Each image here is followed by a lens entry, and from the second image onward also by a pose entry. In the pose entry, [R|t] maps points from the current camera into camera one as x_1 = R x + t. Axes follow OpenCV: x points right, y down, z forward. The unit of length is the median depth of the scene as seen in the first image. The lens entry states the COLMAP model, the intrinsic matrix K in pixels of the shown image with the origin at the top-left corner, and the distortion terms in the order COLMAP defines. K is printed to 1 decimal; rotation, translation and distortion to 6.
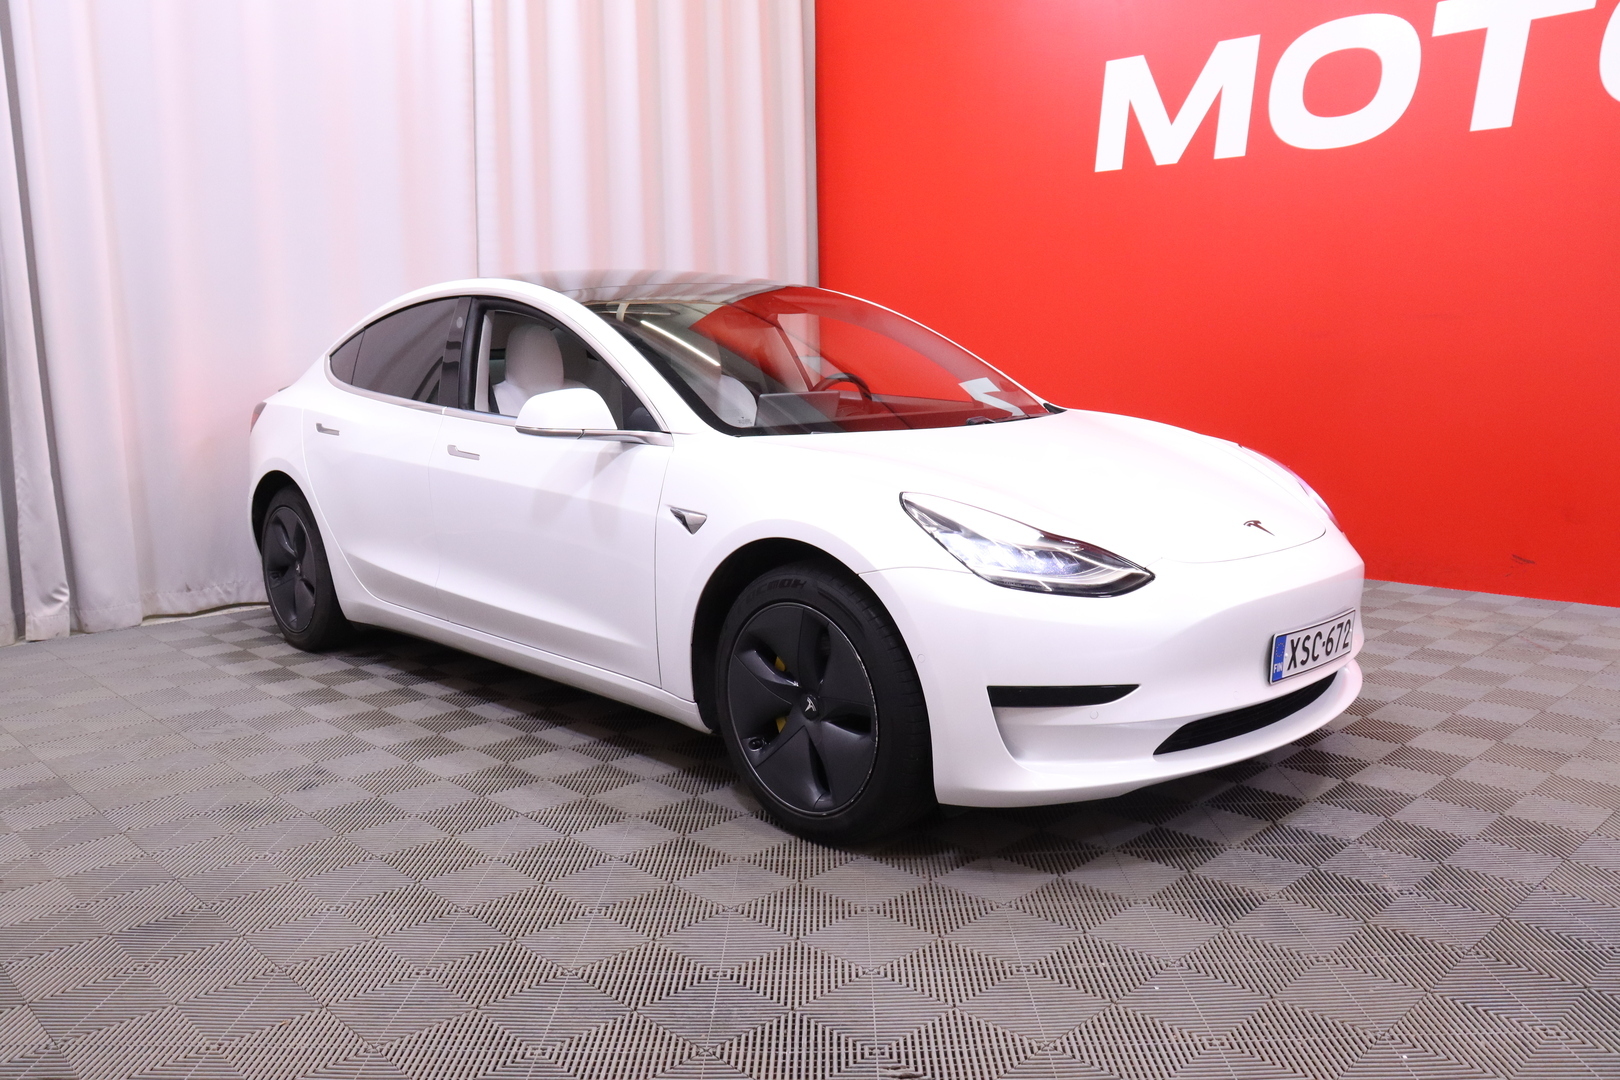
lens RADIAL K [[1316.1, 0, 818.7], [0, 1316.1, 548.9], [0, 0, 1]] dist [-0.111820, 0.040556]
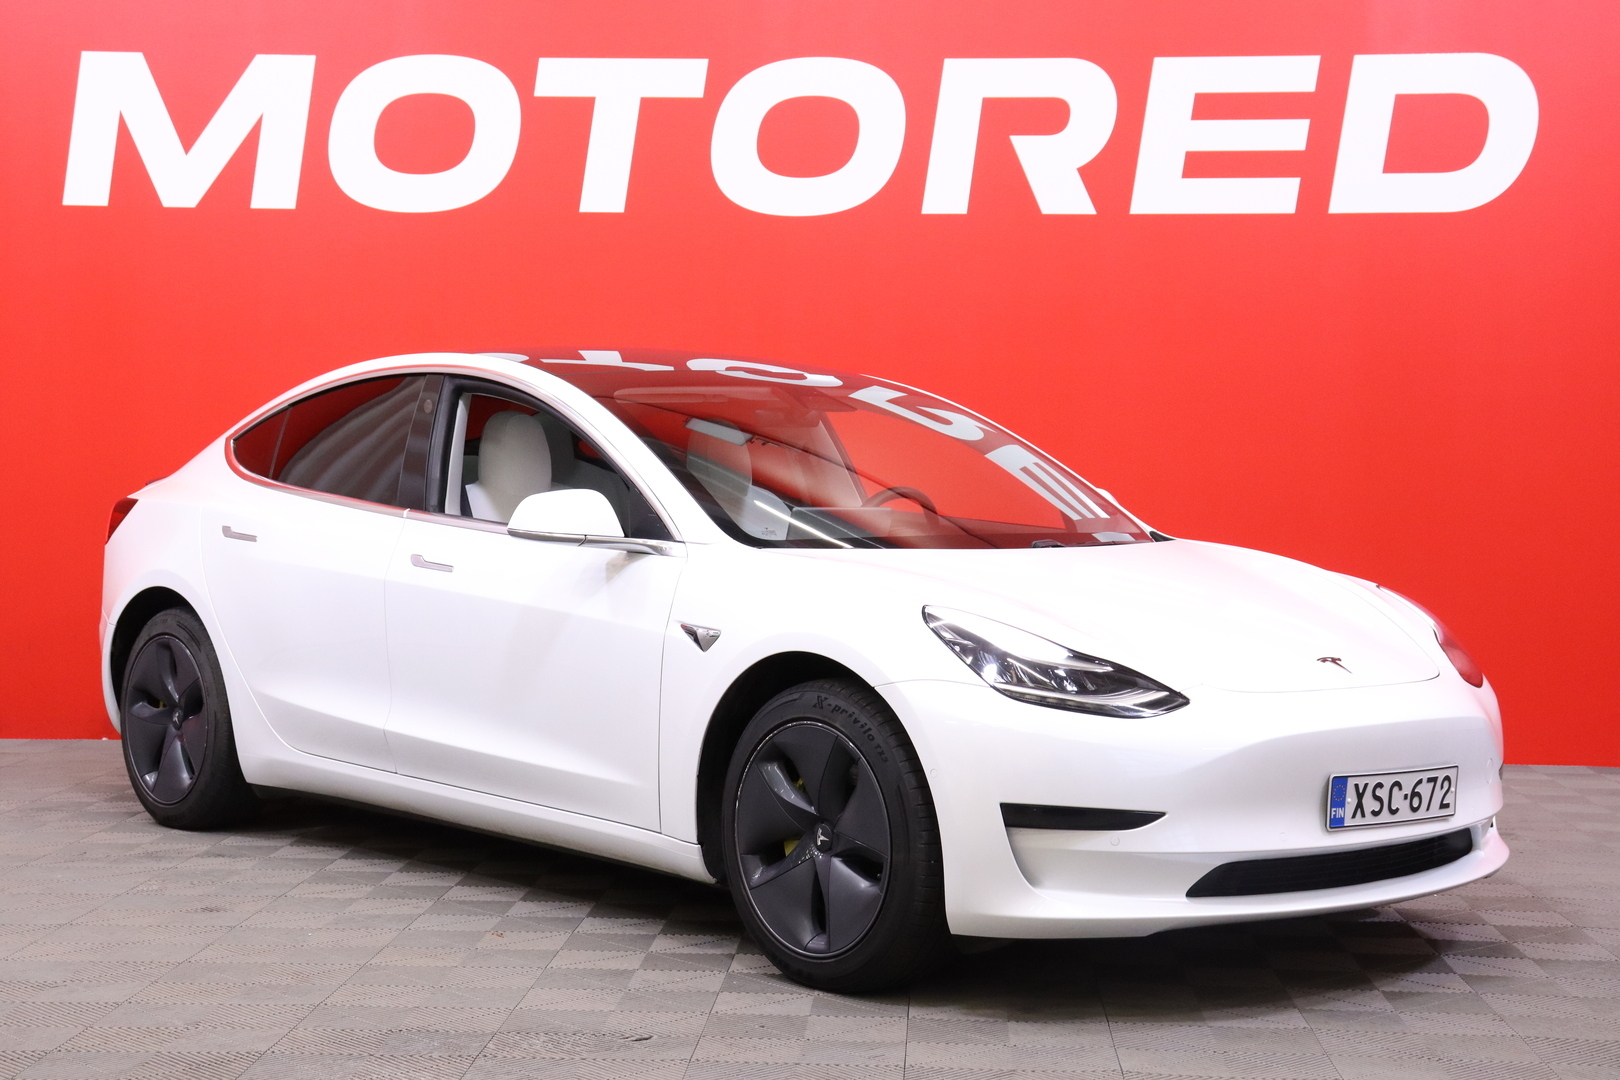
lens RADIAL K [[2616.8, 0, 813.7], [0, 2616.8, 542.1], [0, 0, 1]] dist [0.080990, 0.000000]
pose [[0.997714, 0.033098, -0.058916, 0.083448], [-0.039869, 0.992245, -0.117732, 0.123923], [0.054562, 0.119812, 0.991296, -0.796049]]
